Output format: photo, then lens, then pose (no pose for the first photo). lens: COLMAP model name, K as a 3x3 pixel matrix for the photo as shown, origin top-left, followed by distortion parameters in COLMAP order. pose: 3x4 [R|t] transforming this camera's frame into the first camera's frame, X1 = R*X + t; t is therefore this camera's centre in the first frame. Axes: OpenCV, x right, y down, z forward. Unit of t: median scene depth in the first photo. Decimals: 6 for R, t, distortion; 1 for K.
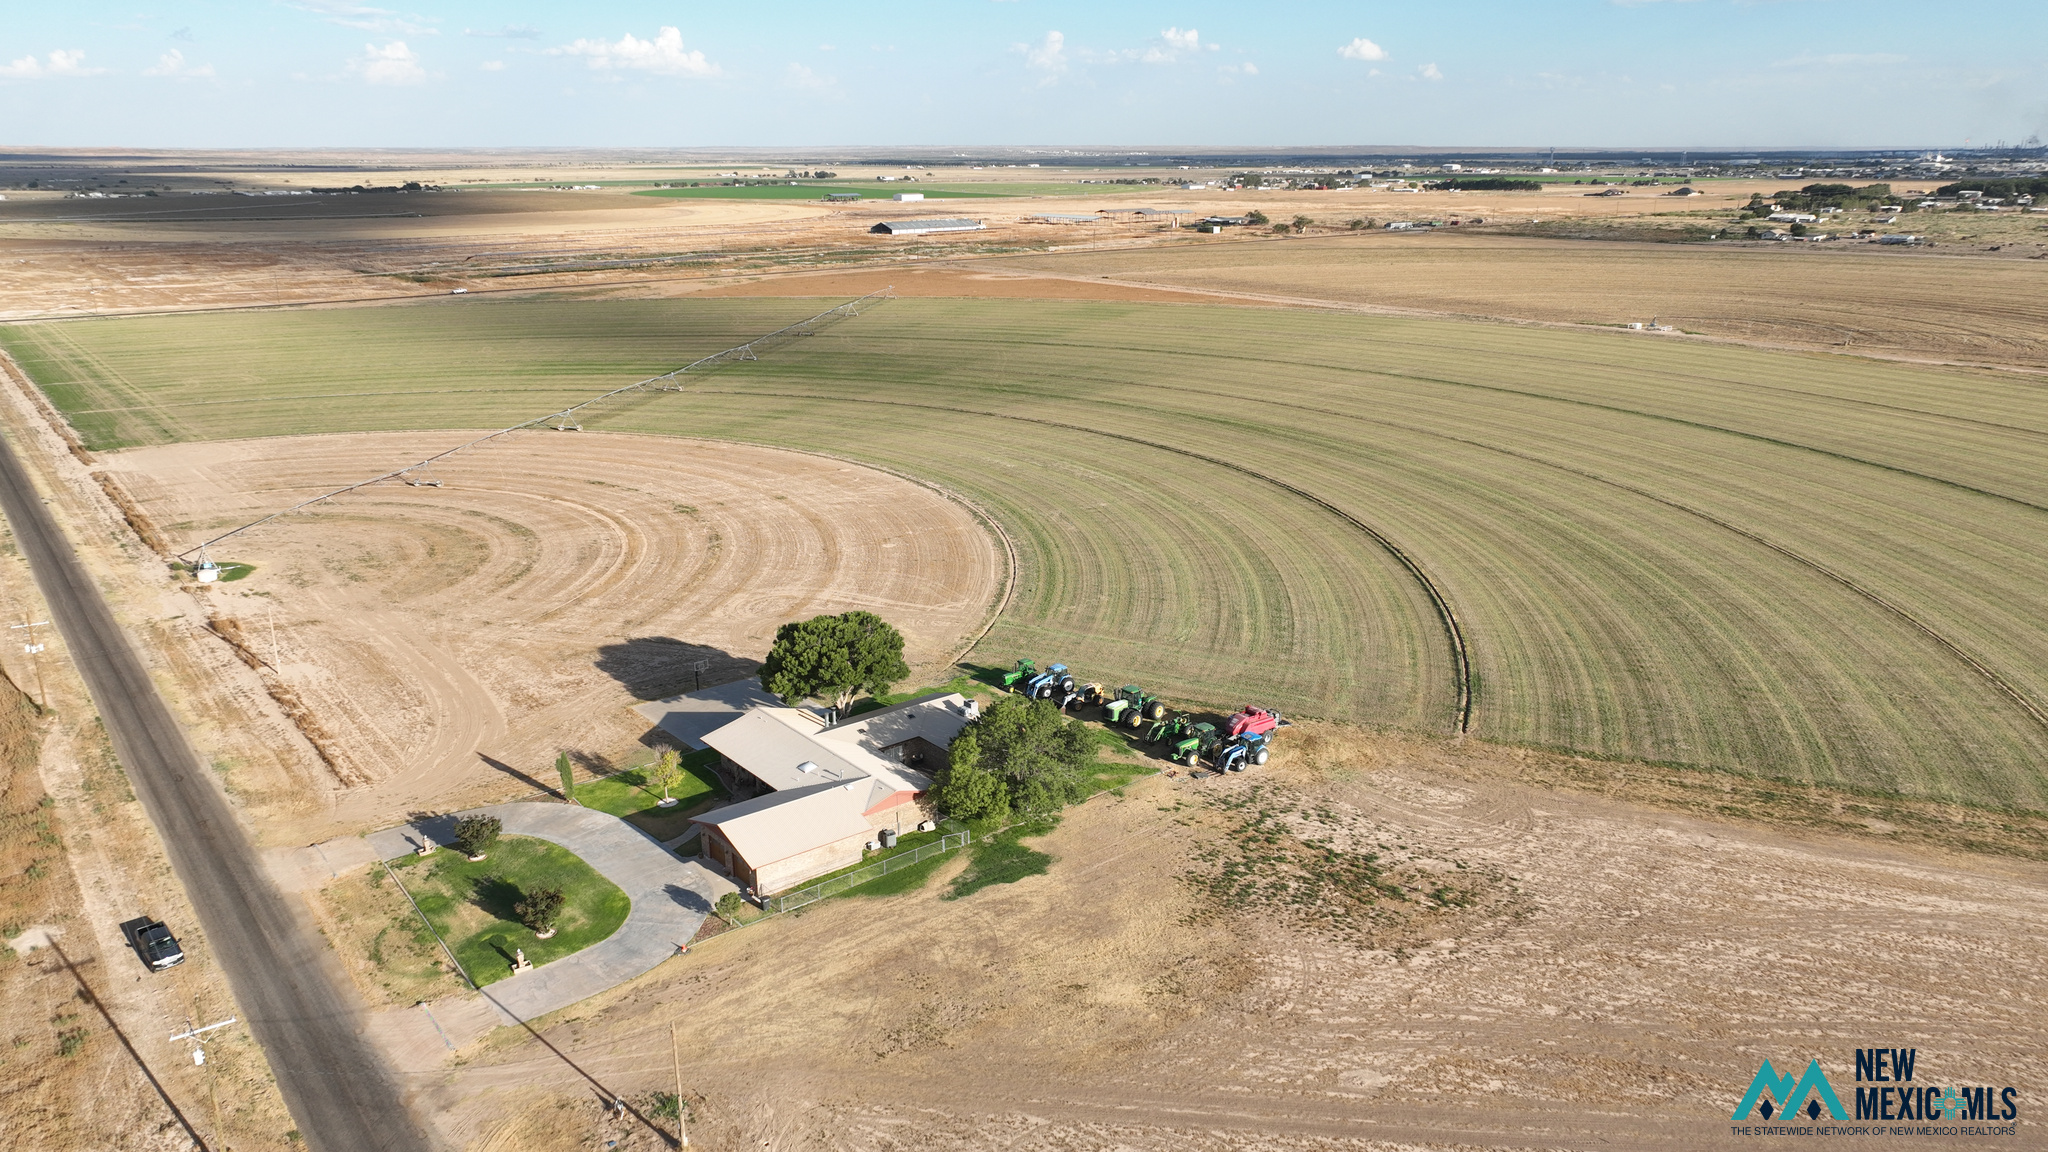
lens RADIAL K [[1435.8, 0, 1023.6], [0, 1435.8, 569.3], [0, 0, 1]] dist [-0.002030, 0.016664]
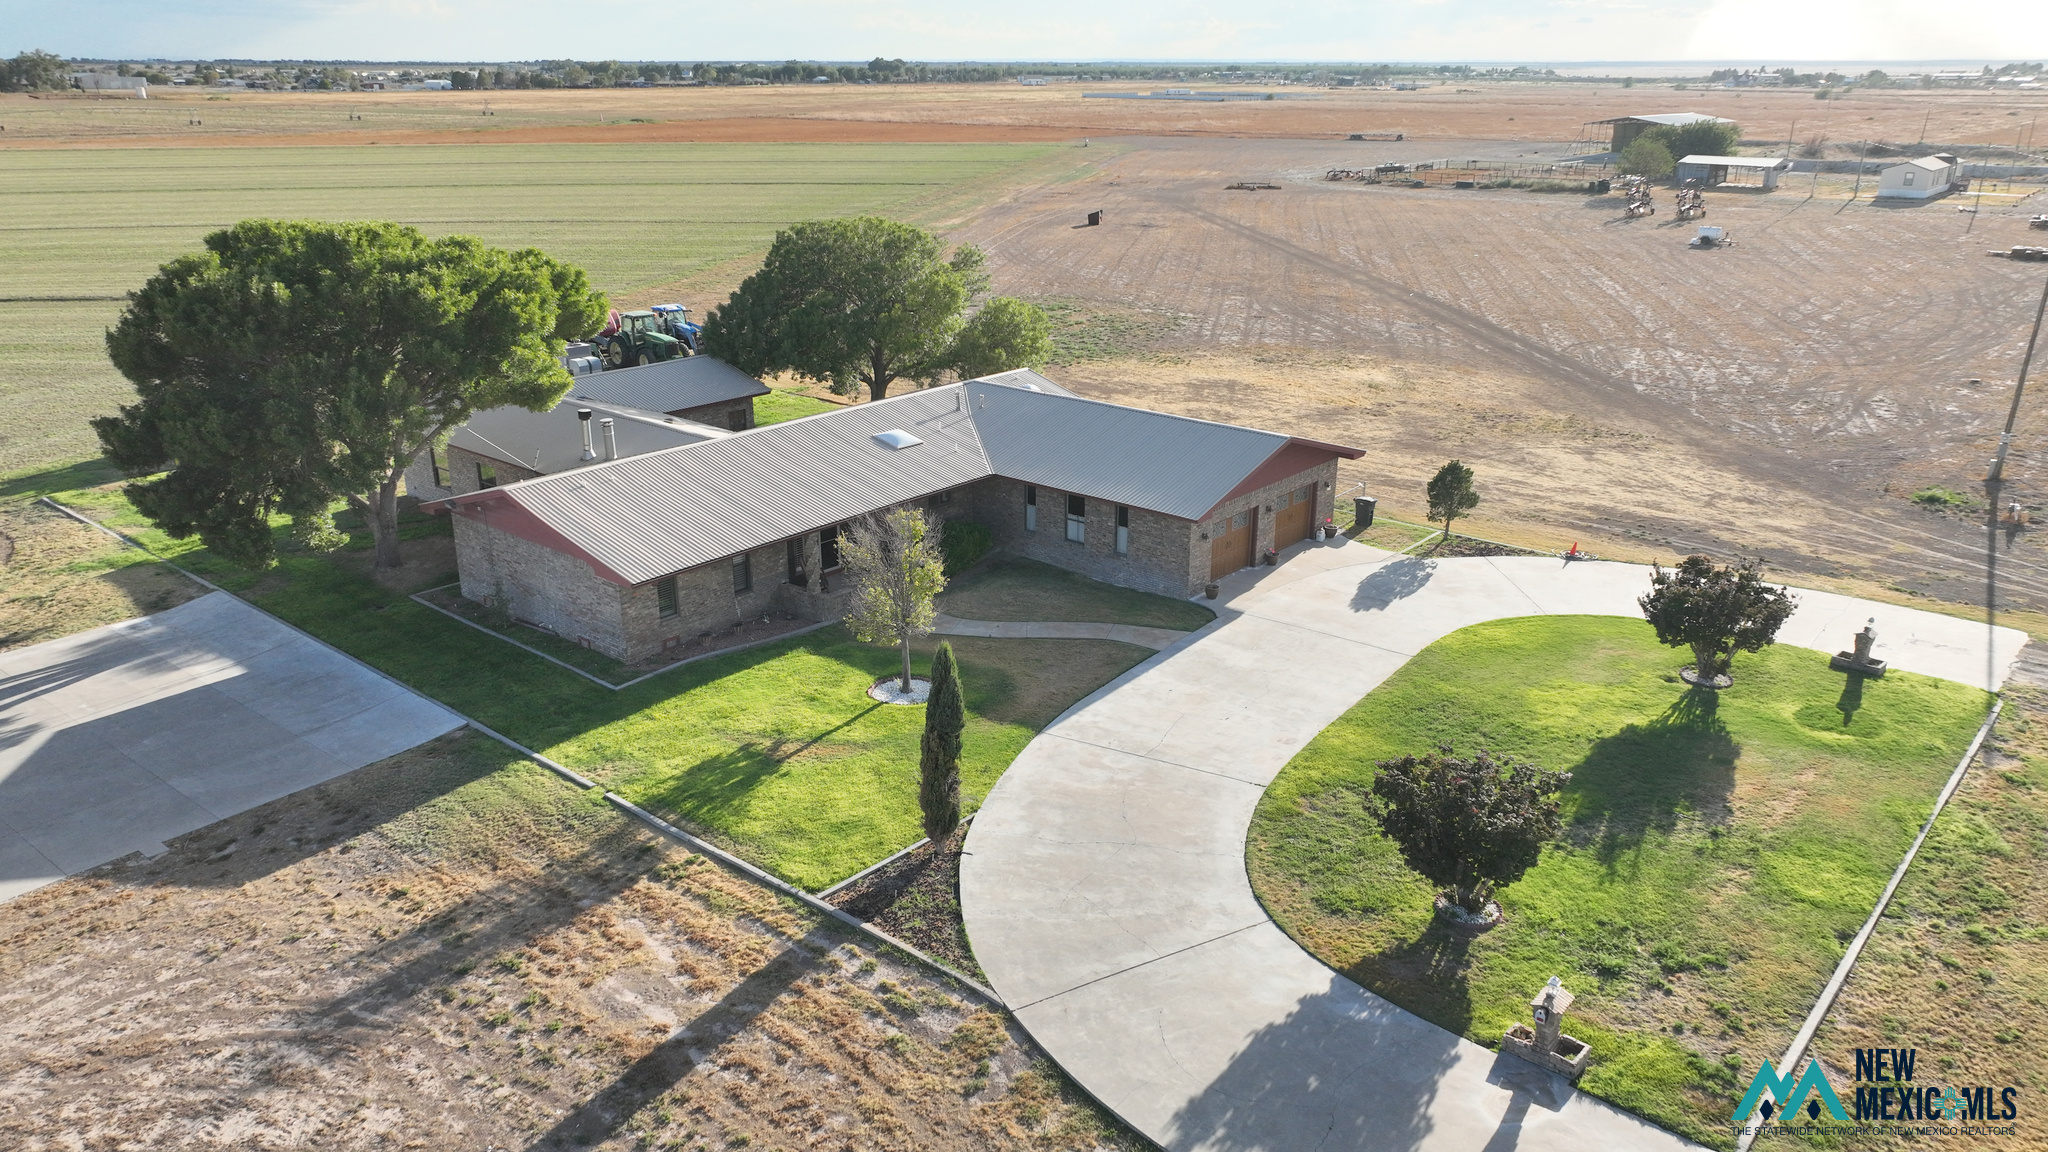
lens RADIAL K [[1435.8, 0, 1032.0], [0, 1435.8, 573.4], [0, 0, 1]] dist [-0.002030, 0.016664]
pose [[-0.198182, -0.319414, 0.926660, -0.561824], [0.273623, 0.889798, 0.365226, 0.035117], [-0.941198, 0.325937, -0.088943, 1.045028]]
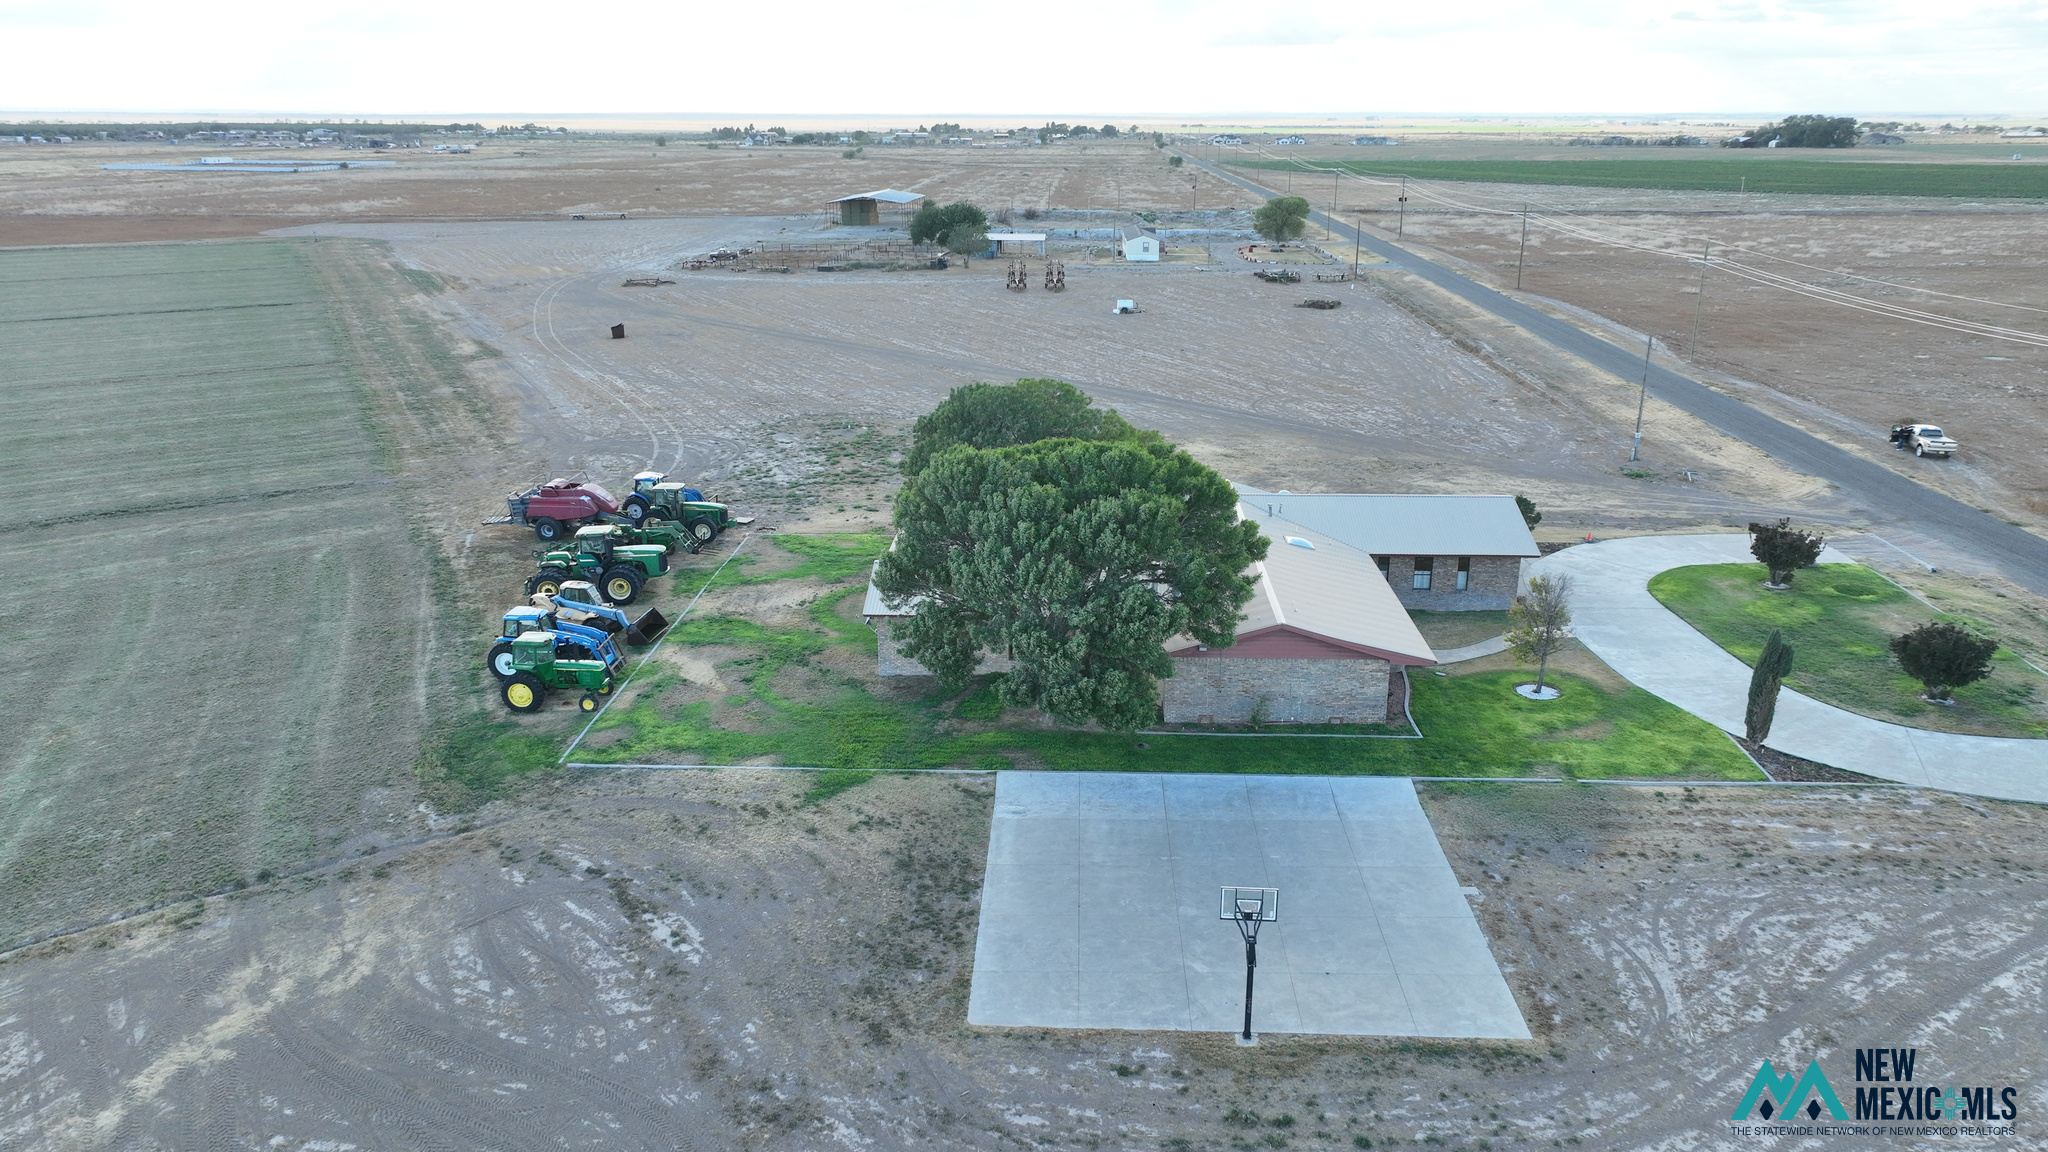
lens RADIAL K [[1435.8, 0, 1039.1], [0, 1435.8, 588.2], [0, 0, 1]] dist [-0.002030, 0.016664]
pose [[-0.760595, -0.194740, 0.619332, -0.434073], [0.186557, 0.848161, 0.495802, -0.145658], [-0.621845, 0.492645, -0.608777, 1.454040]]
